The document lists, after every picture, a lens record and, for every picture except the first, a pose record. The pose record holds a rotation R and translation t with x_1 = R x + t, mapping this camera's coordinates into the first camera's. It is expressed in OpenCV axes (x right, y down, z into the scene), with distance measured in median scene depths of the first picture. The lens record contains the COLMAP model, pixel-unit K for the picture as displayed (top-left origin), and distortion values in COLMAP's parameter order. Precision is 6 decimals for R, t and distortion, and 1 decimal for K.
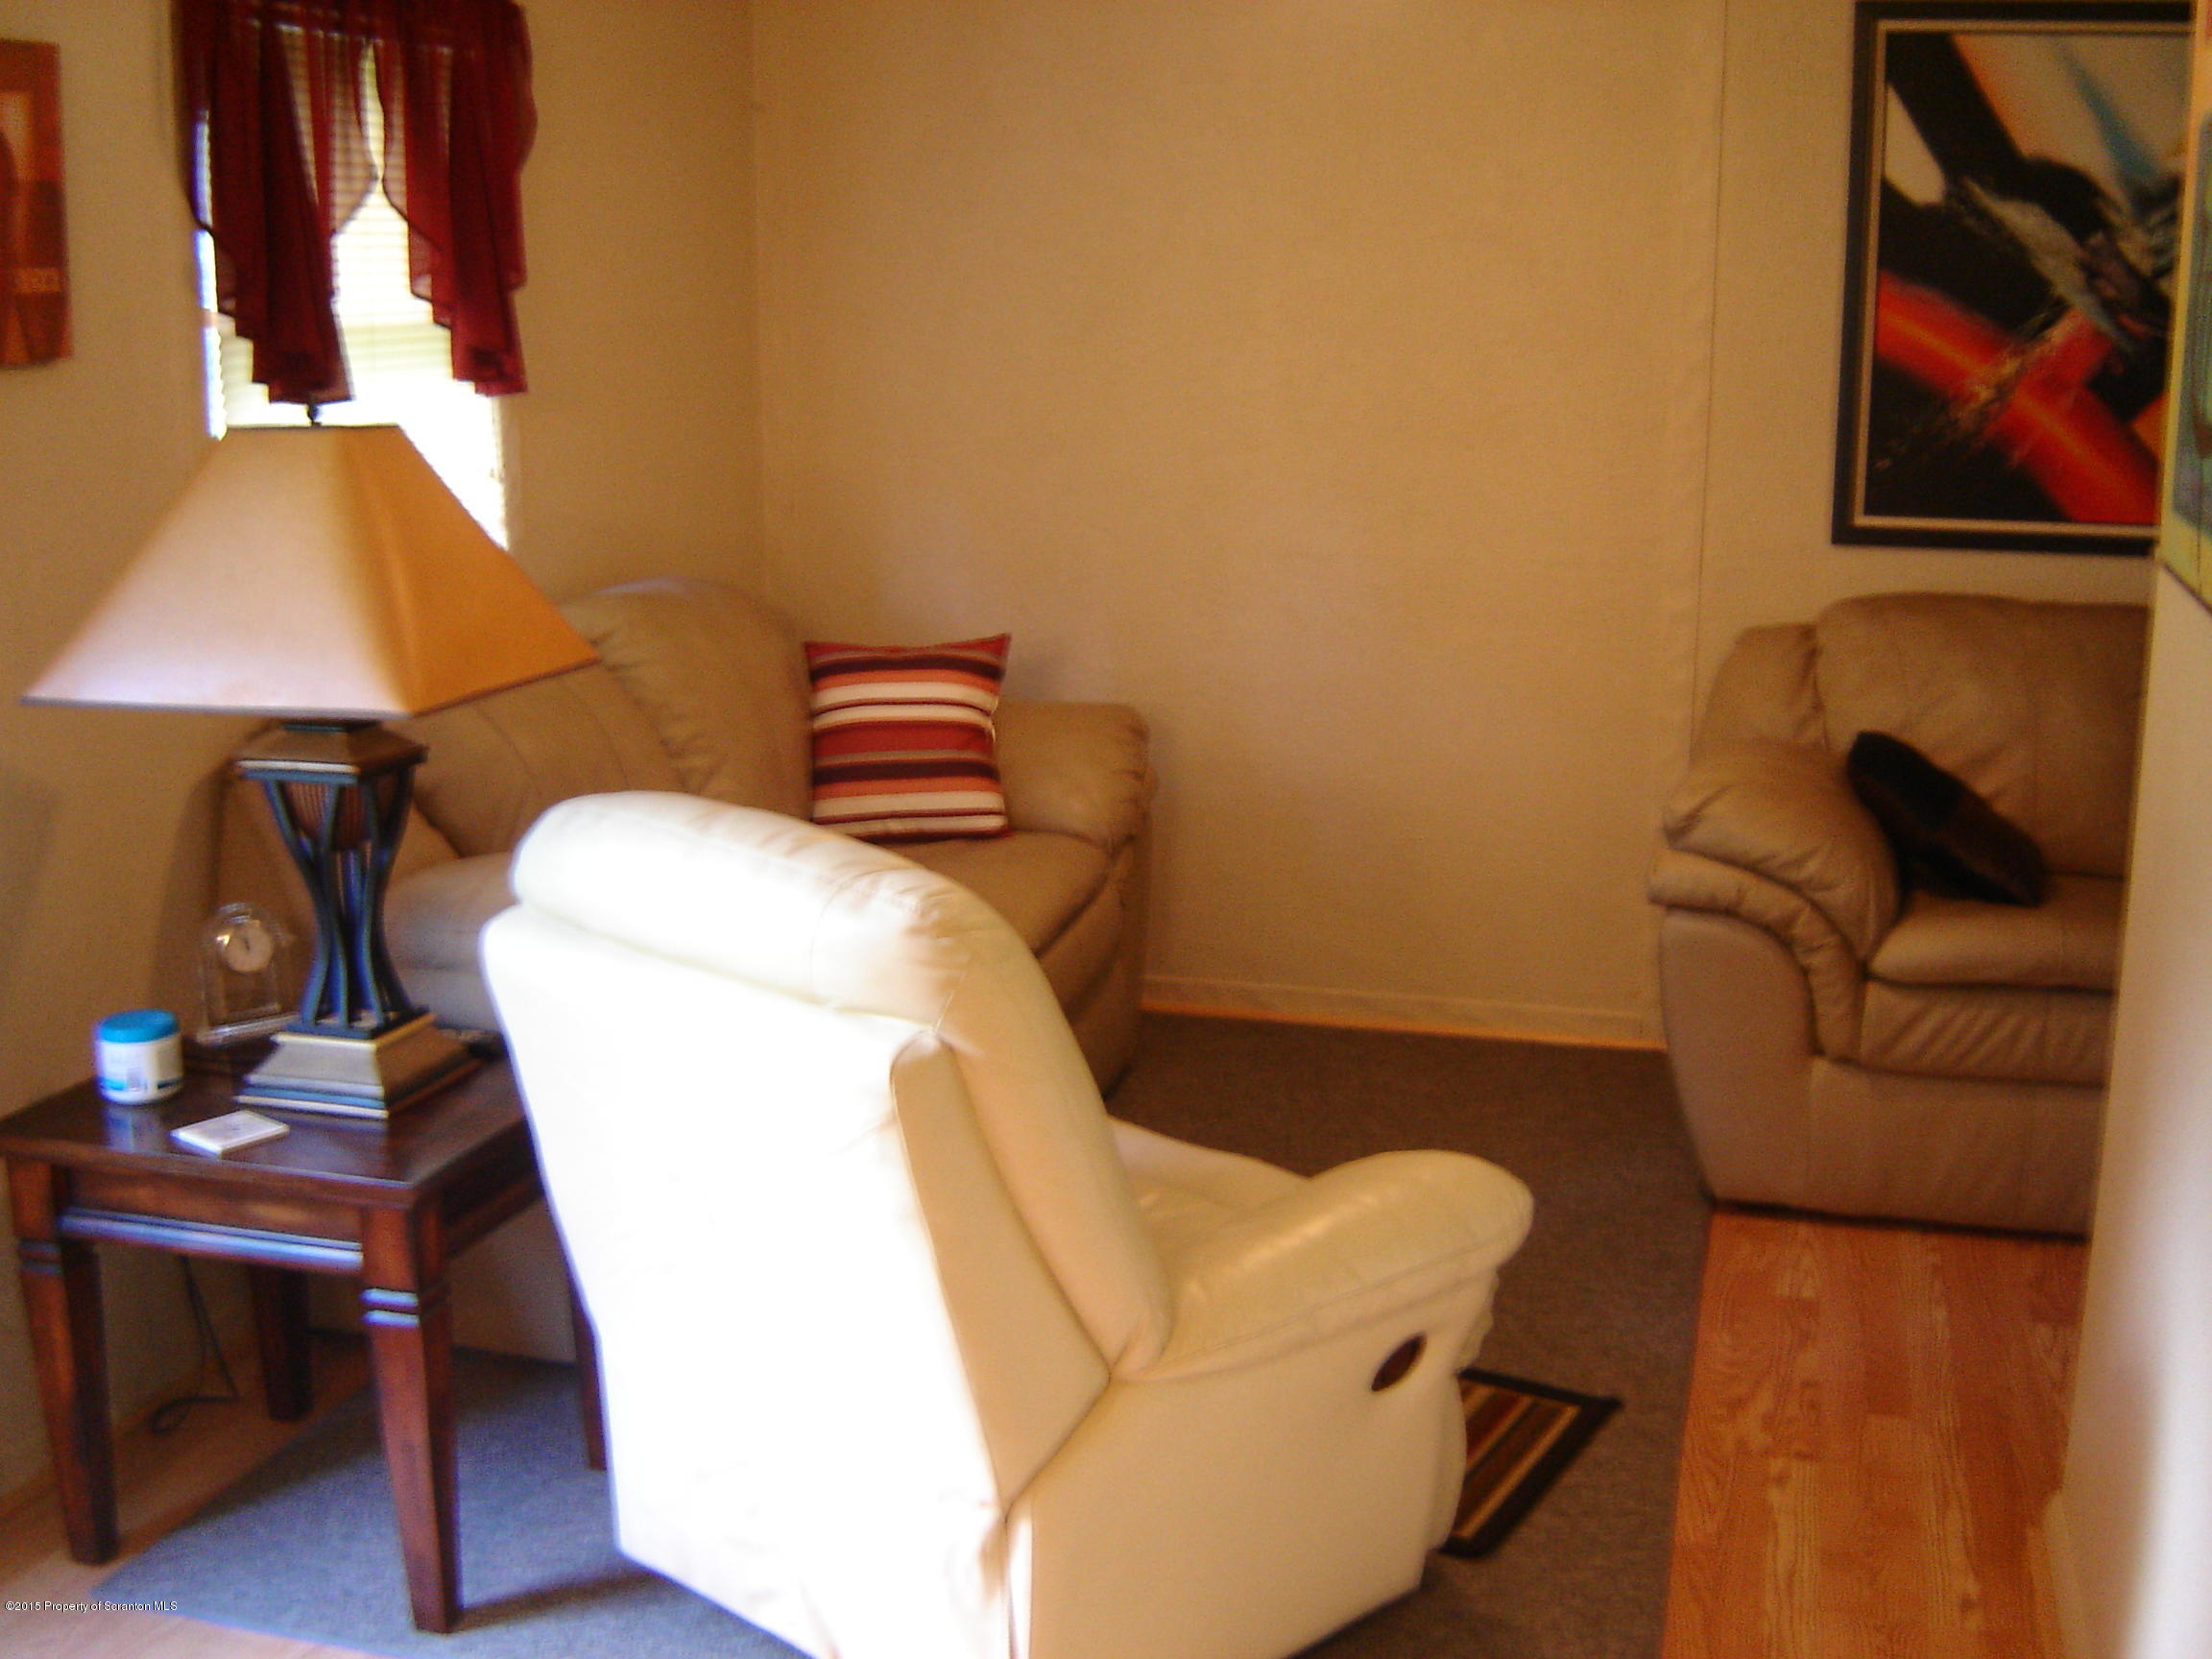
lens RADIAL K [[2511.3, 0, 1106.0], [0, 2511.3, 829.5], [0, 0, 1]] dist [-0.113787, -0.007814]
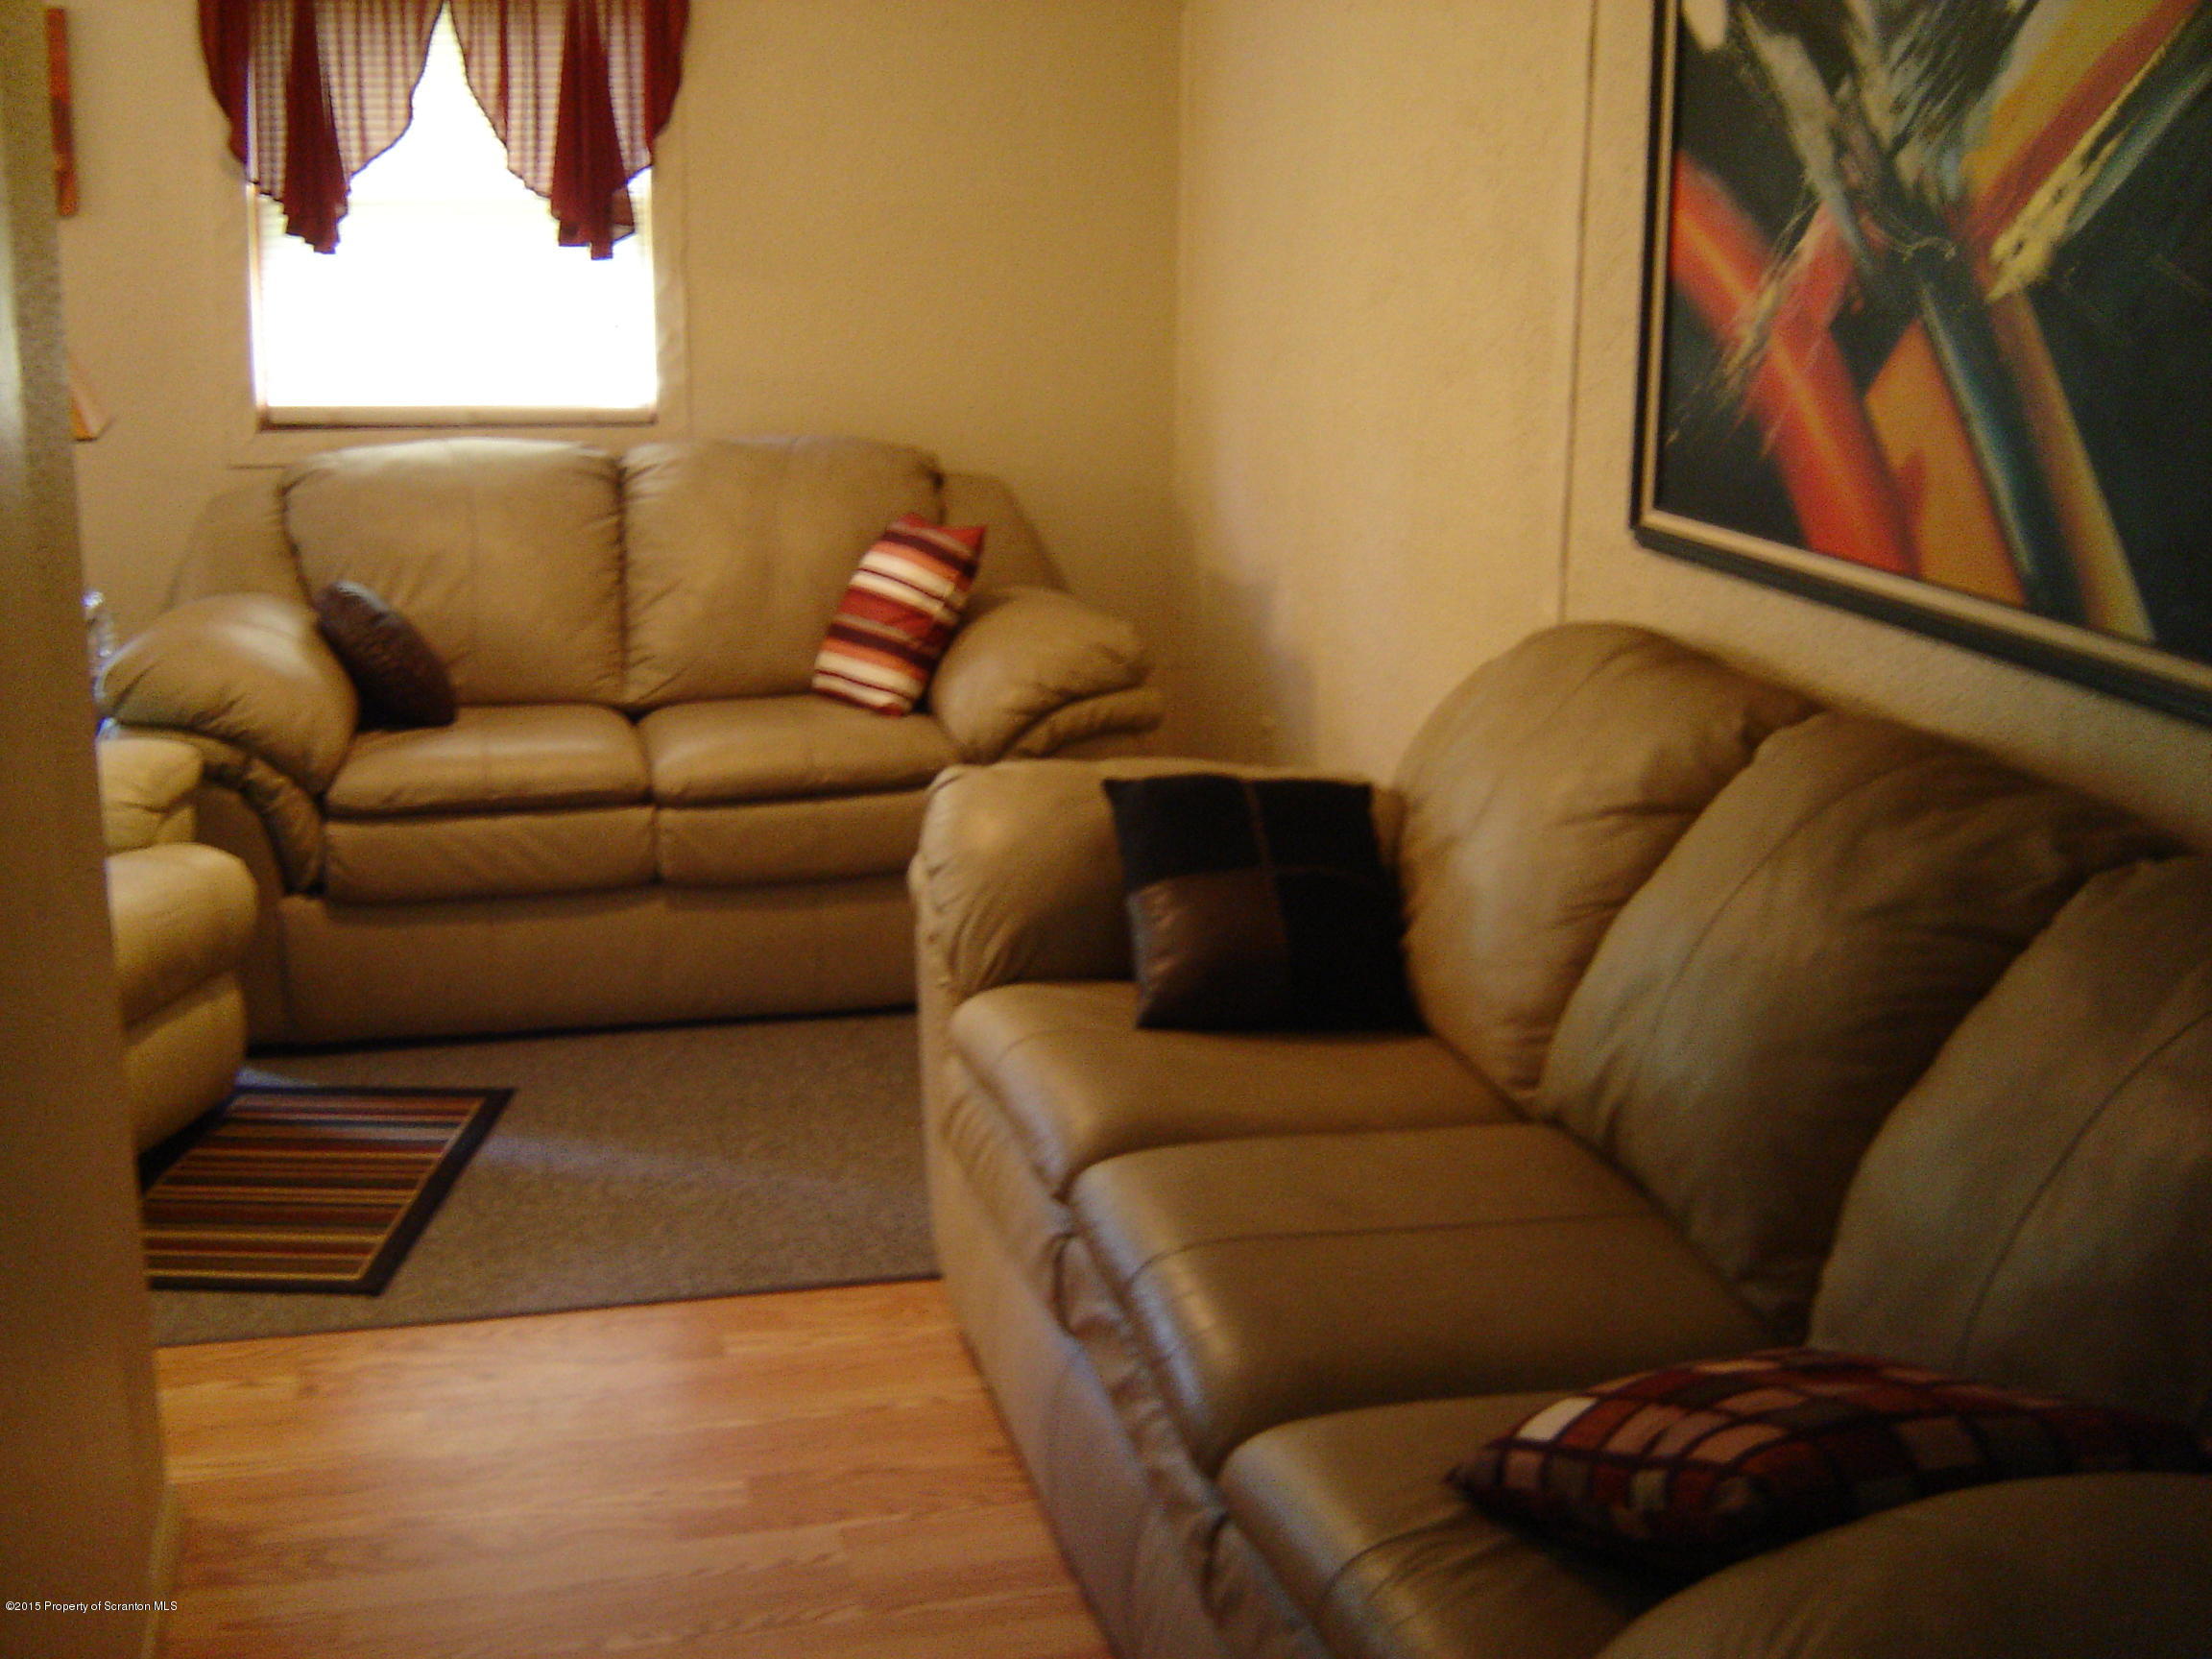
lens RADIAL K [[2511.3, 0, 1106.0], [0, 2511.3, 829.5], [0, 0, 1]] dist [-0.113787, -0.007814]
pose [[0.486254, 0.220737, -0.845478, 0.866155], [-0.204432, 0.969453, 0.135531, -0.107247], [0.849567, 0.106940, 0.516526, 0.542997]]
